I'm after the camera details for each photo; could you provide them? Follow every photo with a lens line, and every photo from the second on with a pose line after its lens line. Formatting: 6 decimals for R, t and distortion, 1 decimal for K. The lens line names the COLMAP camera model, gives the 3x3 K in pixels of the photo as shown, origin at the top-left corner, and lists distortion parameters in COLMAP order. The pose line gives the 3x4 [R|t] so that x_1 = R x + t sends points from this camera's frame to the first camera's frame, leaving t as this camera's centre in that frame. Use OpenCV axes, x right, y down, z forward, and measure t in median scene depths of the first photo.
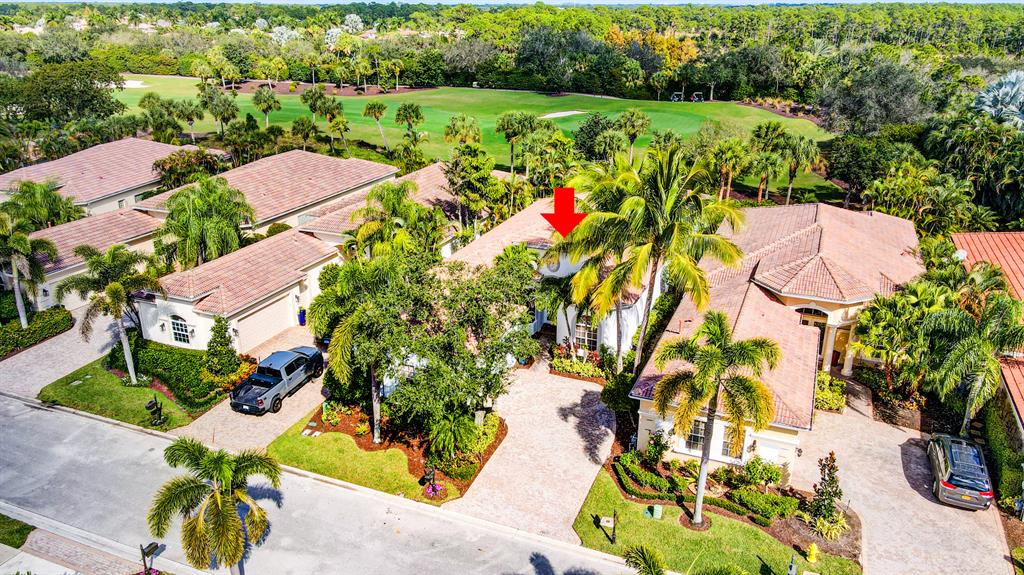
lens RADIAL K [[755.9, 0, 512.0], [0, 755.9, 287.5], [0, 0, 1]] dist [0.014810, 0.008967]
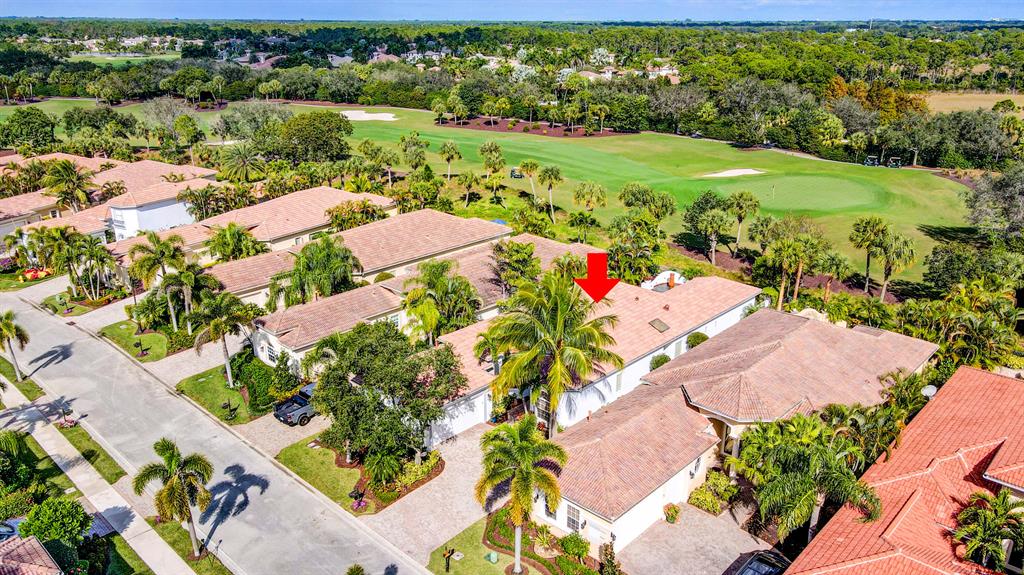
lens RADIAL K [[764.7, 0, 512.0], [0, 764.7, 287.5], [0, 0, 1]] dist [-0.020744, 0.080568]
pose [[0.935286, 0.120008, -0.332924, 0.325934], [-0.125881, 0.992037, 0.003959, -0.094769], [0.330748, 0.038206, 0.942945, -0.135952]]
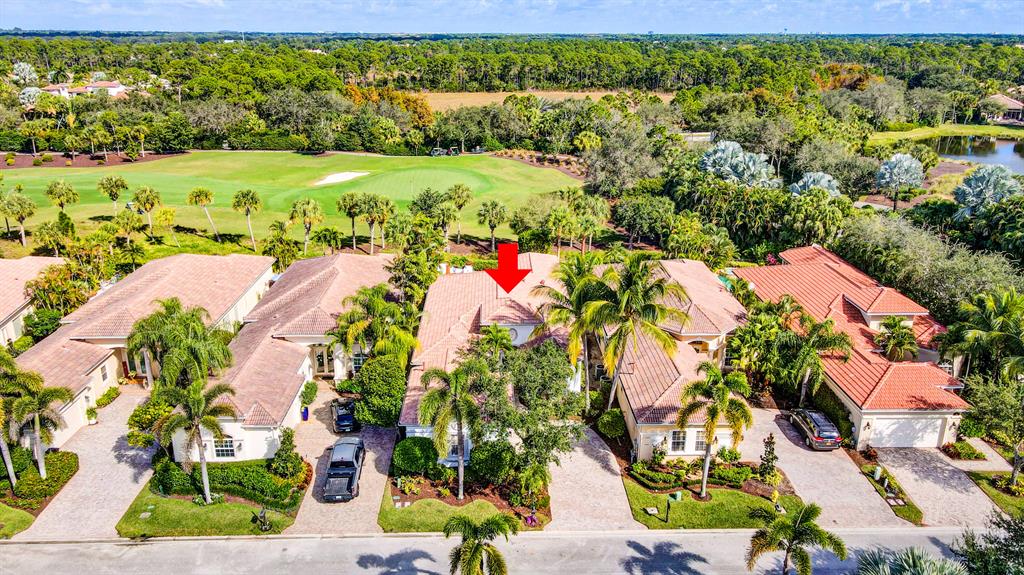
lens RADIAL K [[757.8, 0, 512.0], [0, 757.8, 287.5], [0, 0, 1]] dist [-0.003263, 0.067407]
pose [[0.911318, -0.129615, 0.390767, -0.350462], [0.141254, 0.989973, -0.001053, -0.087471], [-0.386712, 0.056157, 0.920489, -0.156732]]
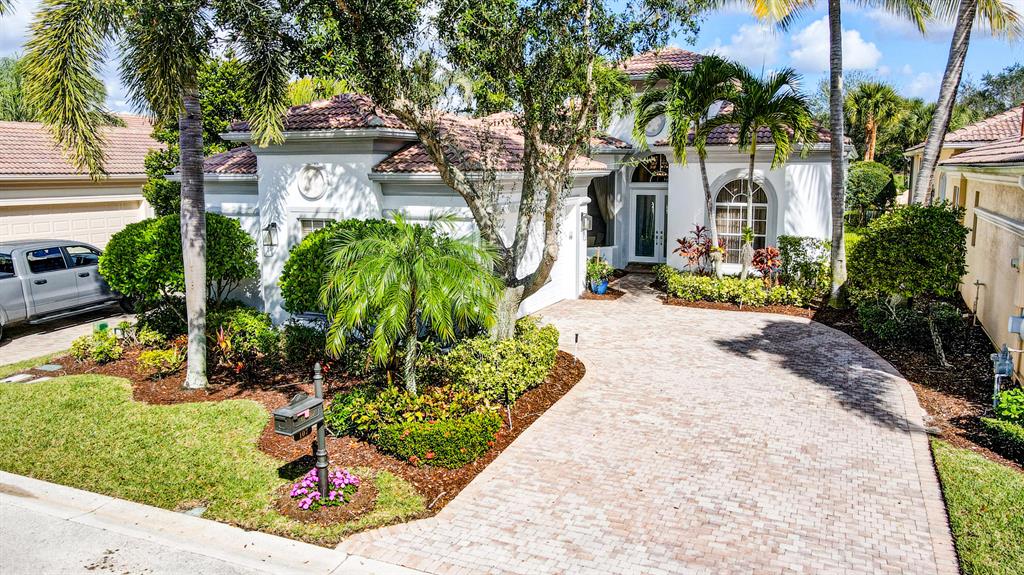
lens RADIAL K [[764.7, 0, 512.0], [0, 764.7, 287.5], [0, 0, 1]] dist [-0.020744, 0.080568]
pose [[0.999313, -0.008615, -0.036046, -0.017165], [0.001327, 0.980302, -0.197499, 0.142644], [0.037037, 0.197316, 0.979640, 0.418245]]
